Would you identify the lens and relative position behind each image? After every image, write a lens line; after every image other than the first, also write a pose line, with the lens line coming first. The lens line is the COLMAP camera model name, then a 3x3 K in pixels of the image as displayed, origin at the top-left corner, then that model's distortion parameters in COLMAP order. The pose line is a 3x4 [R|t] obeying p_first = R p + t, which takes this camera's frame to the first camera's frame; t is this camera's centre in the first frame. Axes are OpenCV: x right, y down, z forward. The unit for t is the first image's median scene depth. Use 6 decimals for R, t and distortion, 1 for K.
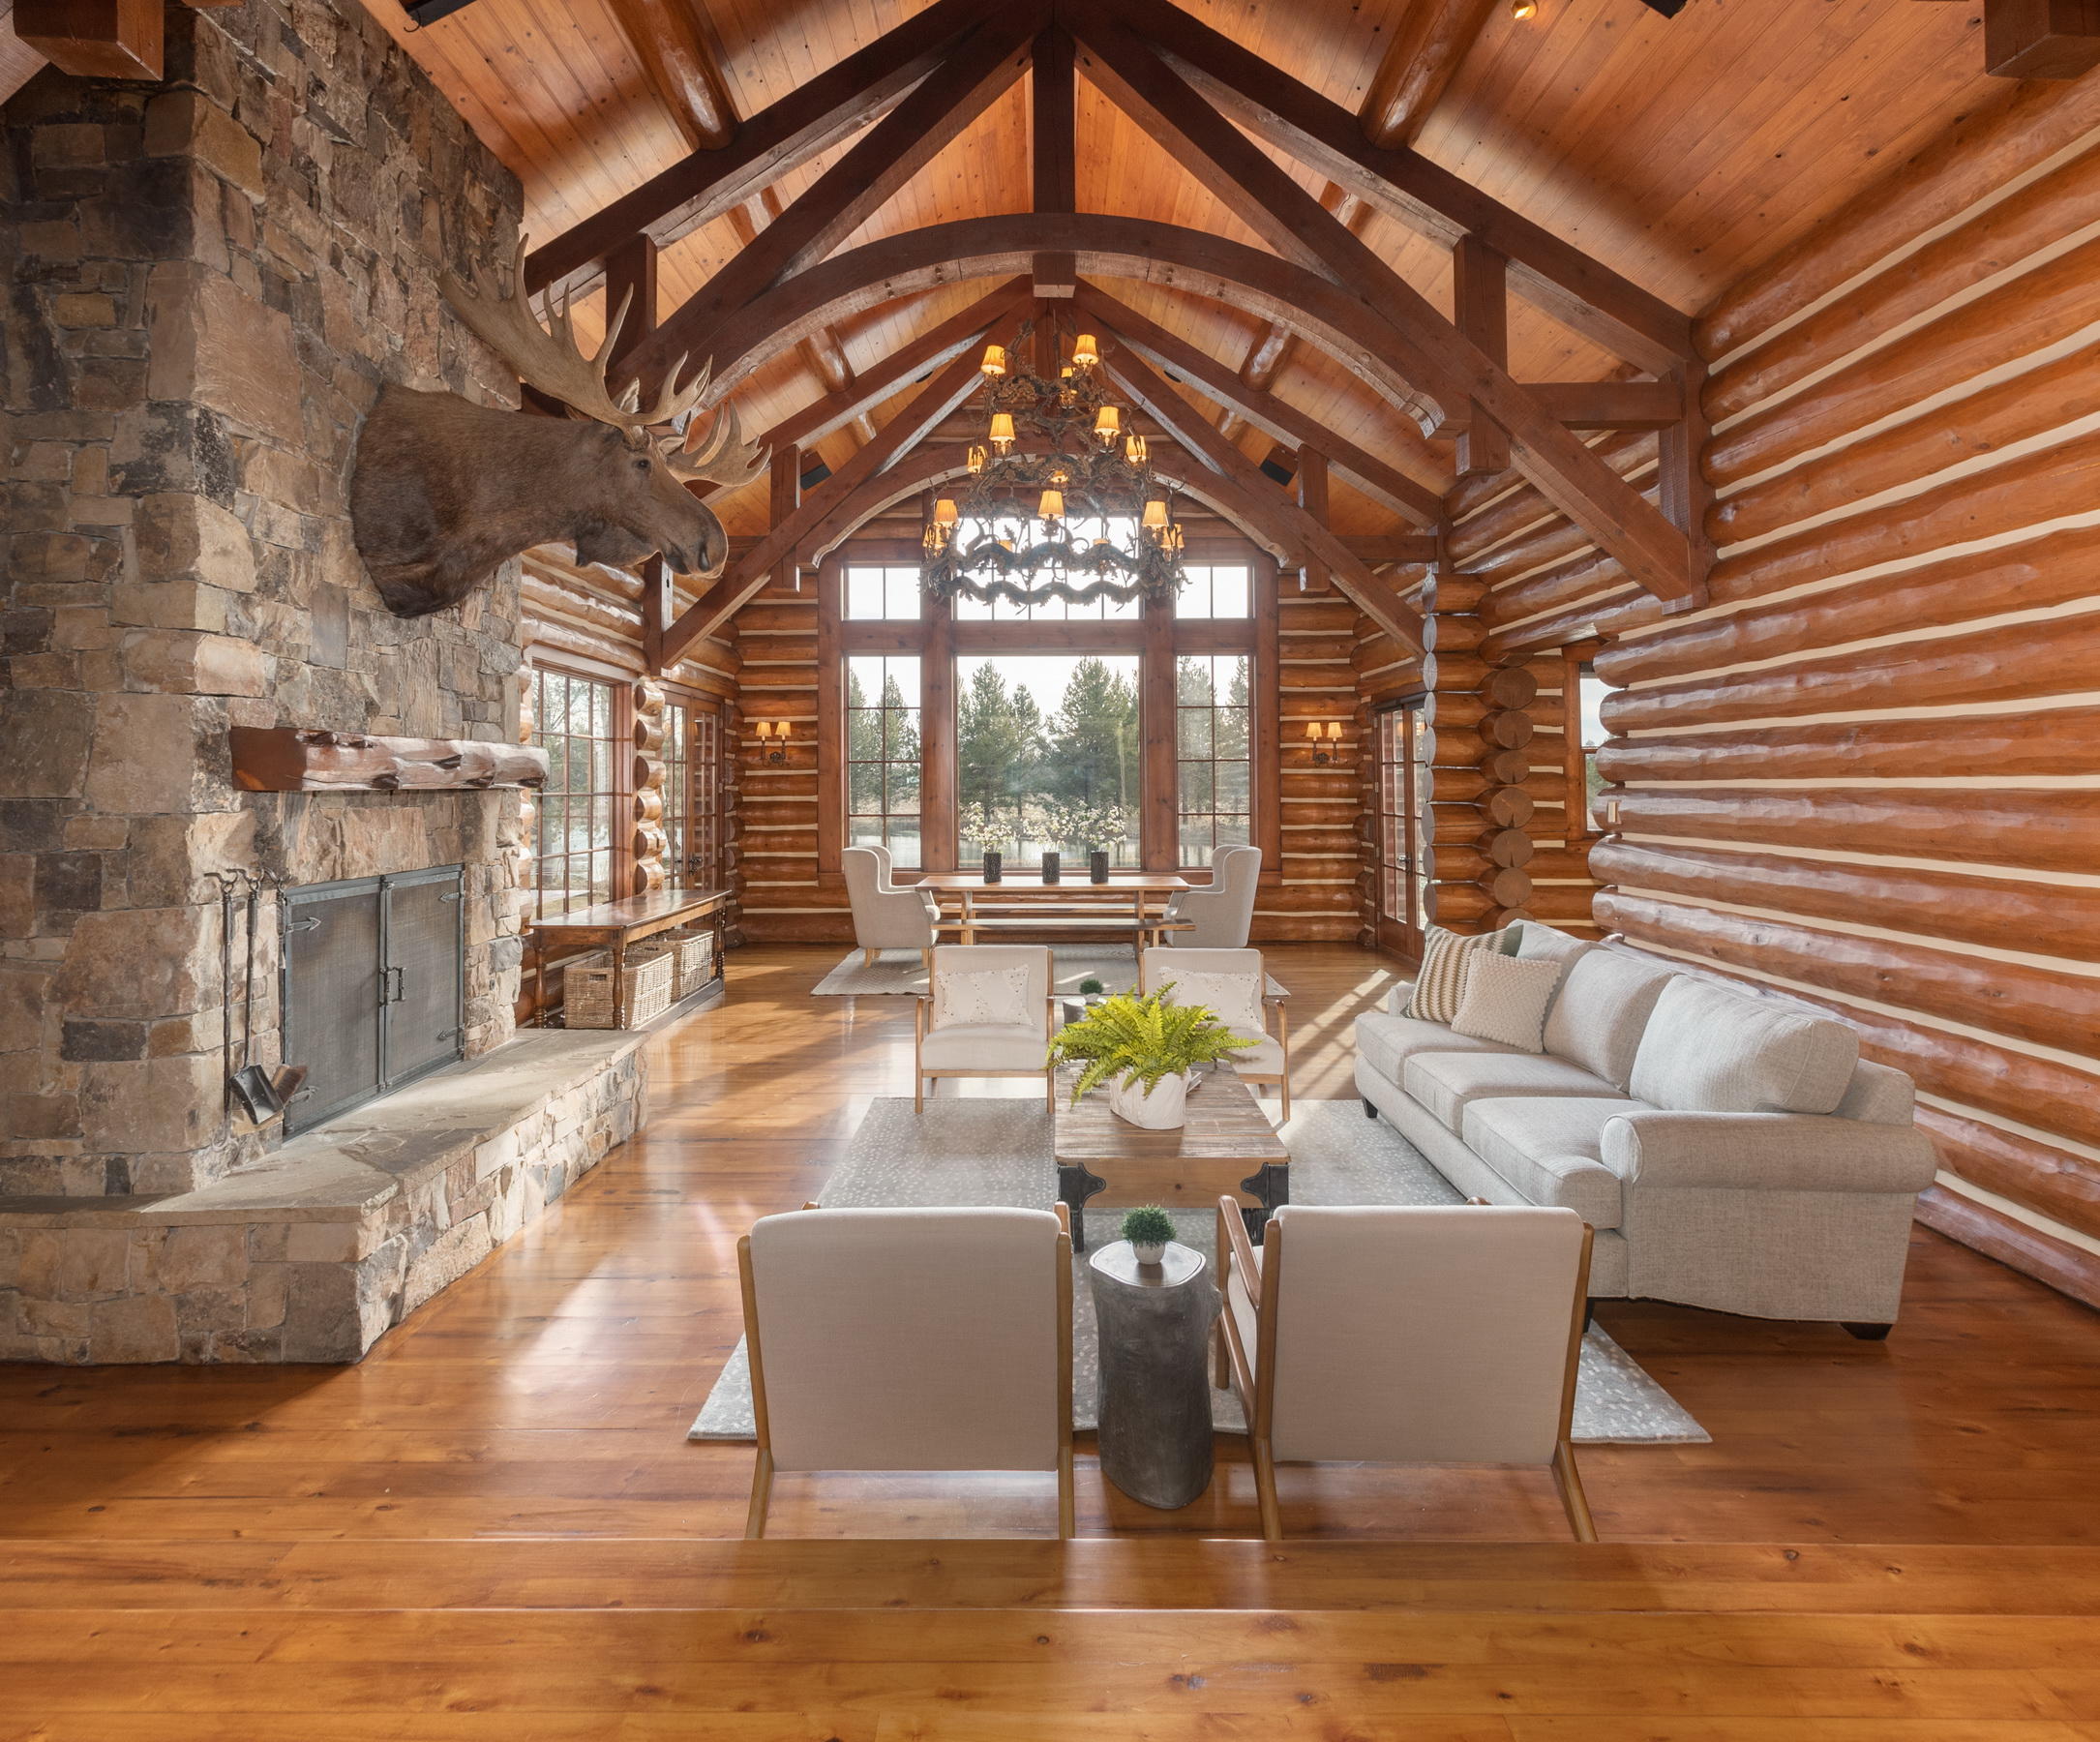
lens RADIAL K [[1273.0, 0, 920.5], [0, 1273.0, 766.2], [0, 0, 1]] dist [0.017416, 0.000088]
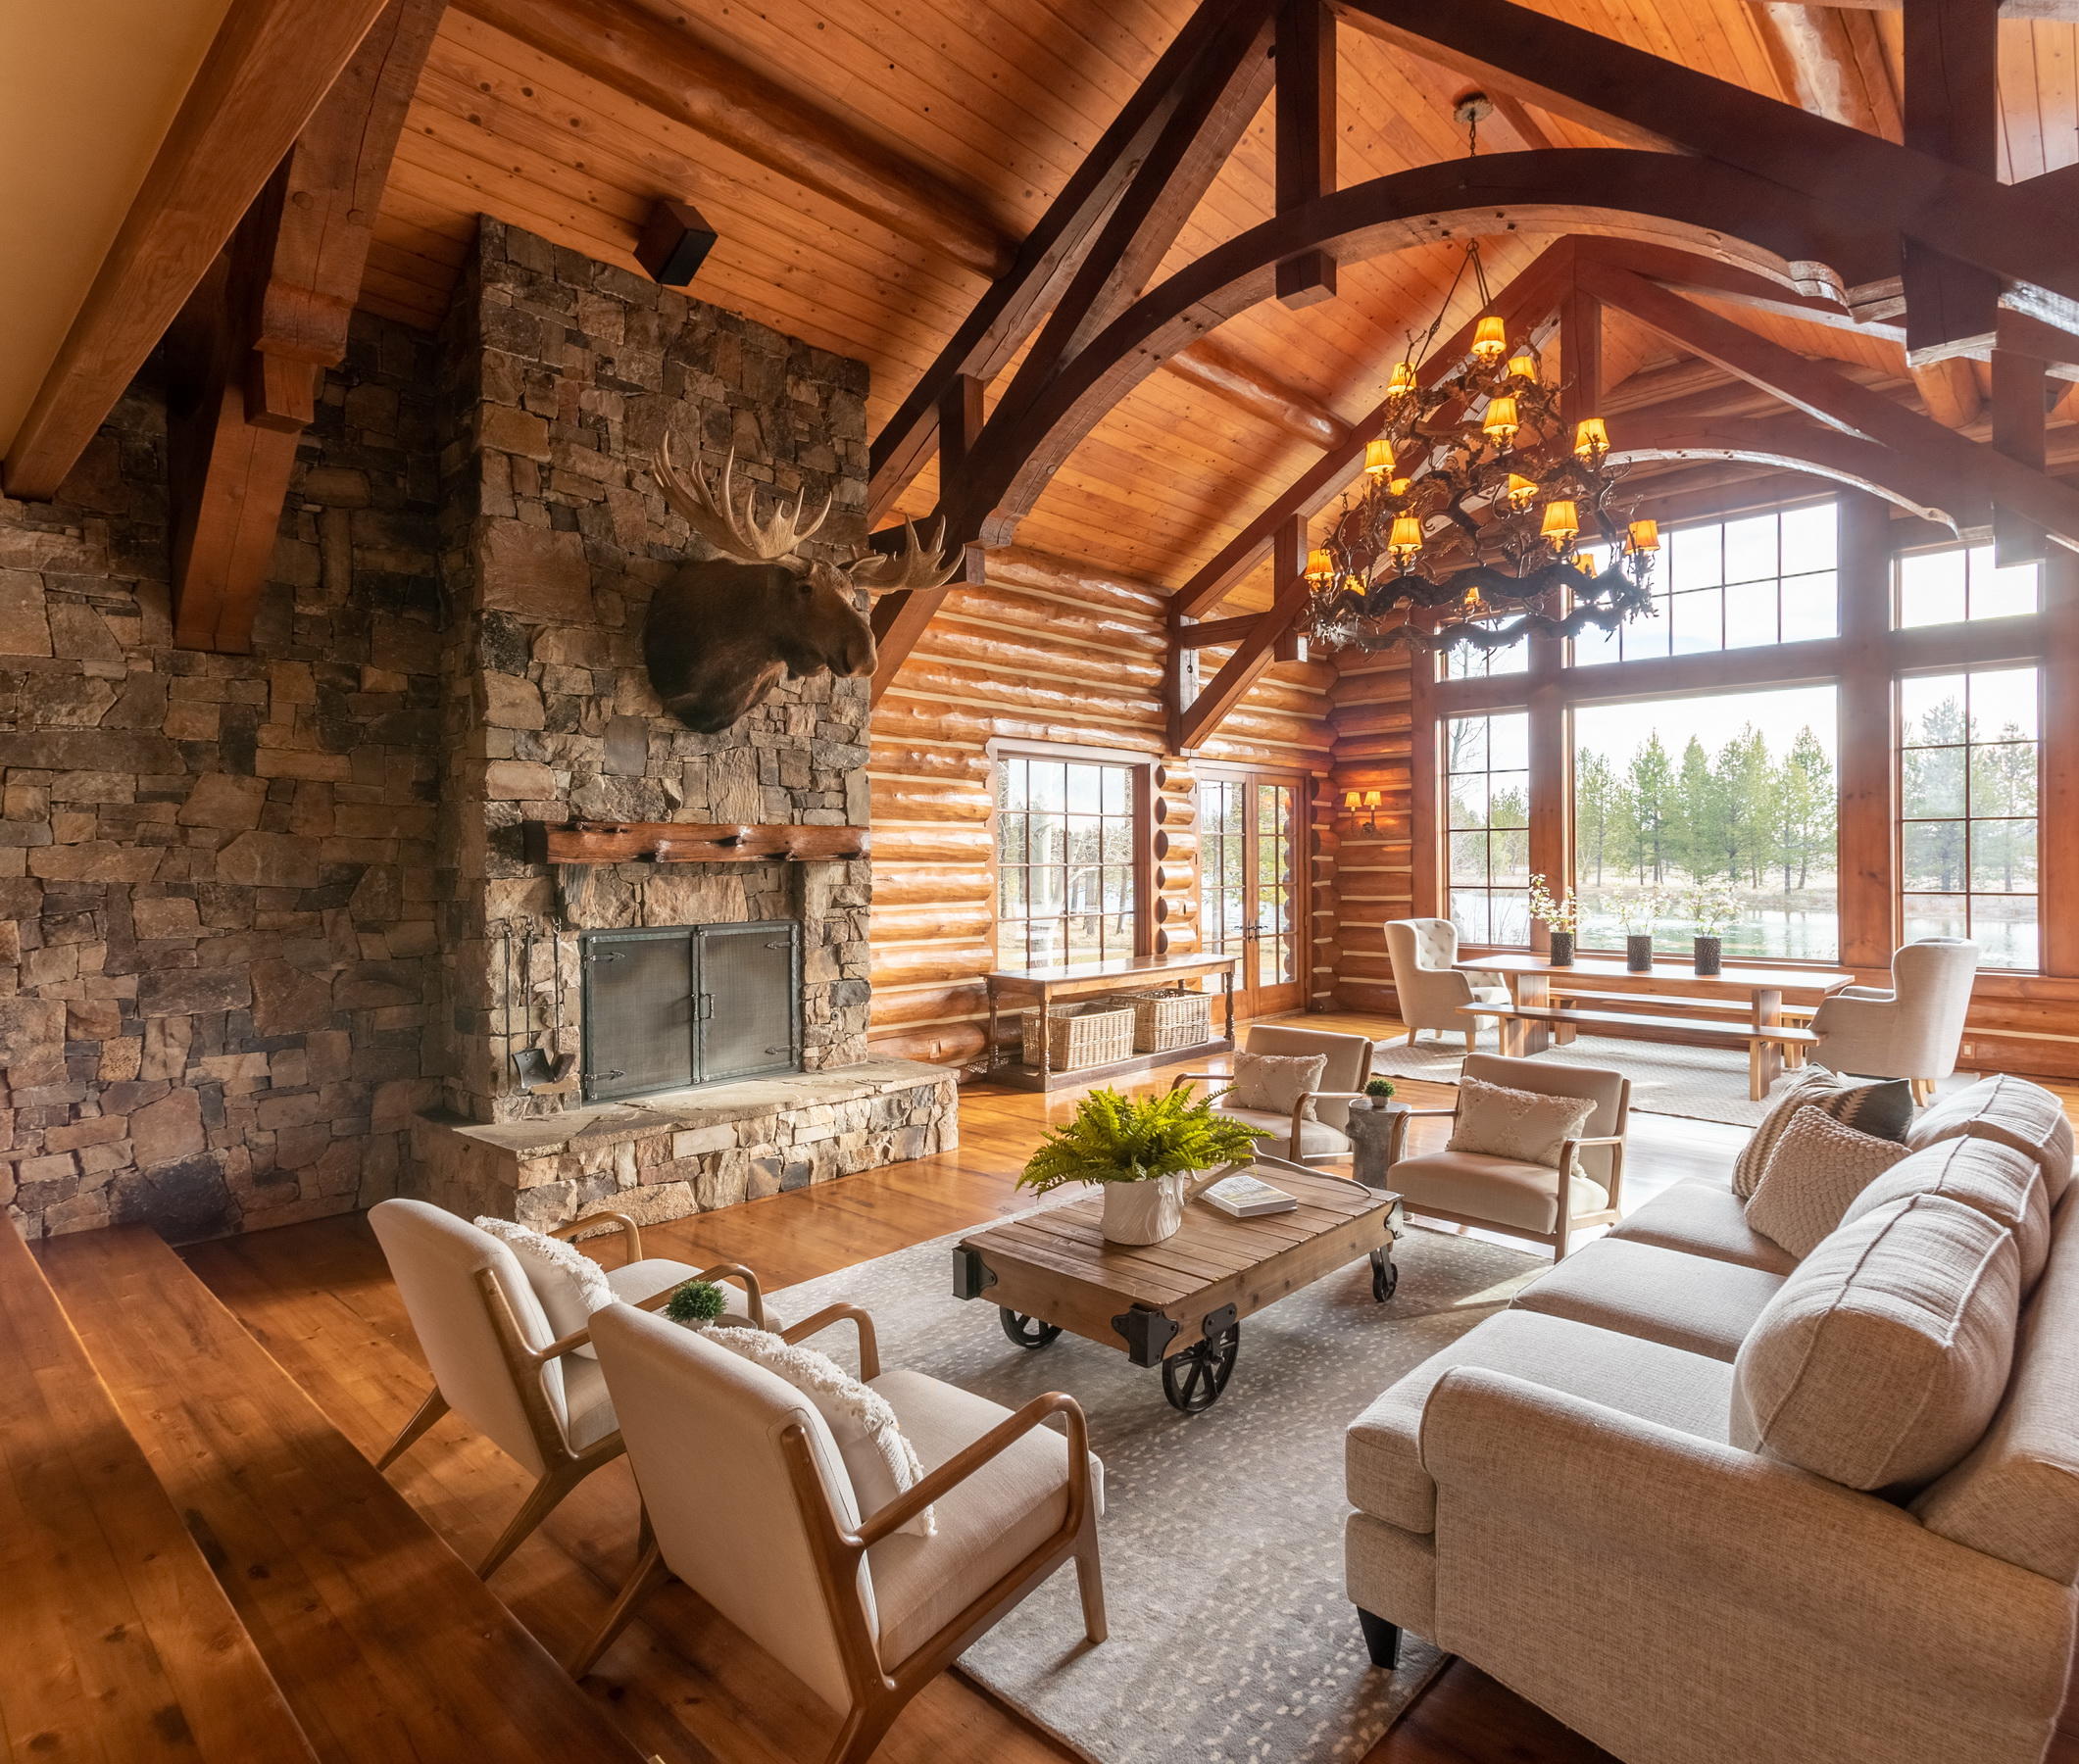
lens RADIAL K [[1146.9, 0, 1030.5], [0, 1146.9, 868.4], [0, 0, 1]] dist [0.014276, 0.002274]
pose [[0.715022, 0.002791, -0.699096, 0.703011], [0.015522, 0.999682, 0.019868, 0.005968], [0.698929, -0.025057, 0.714752, 0.386100]]
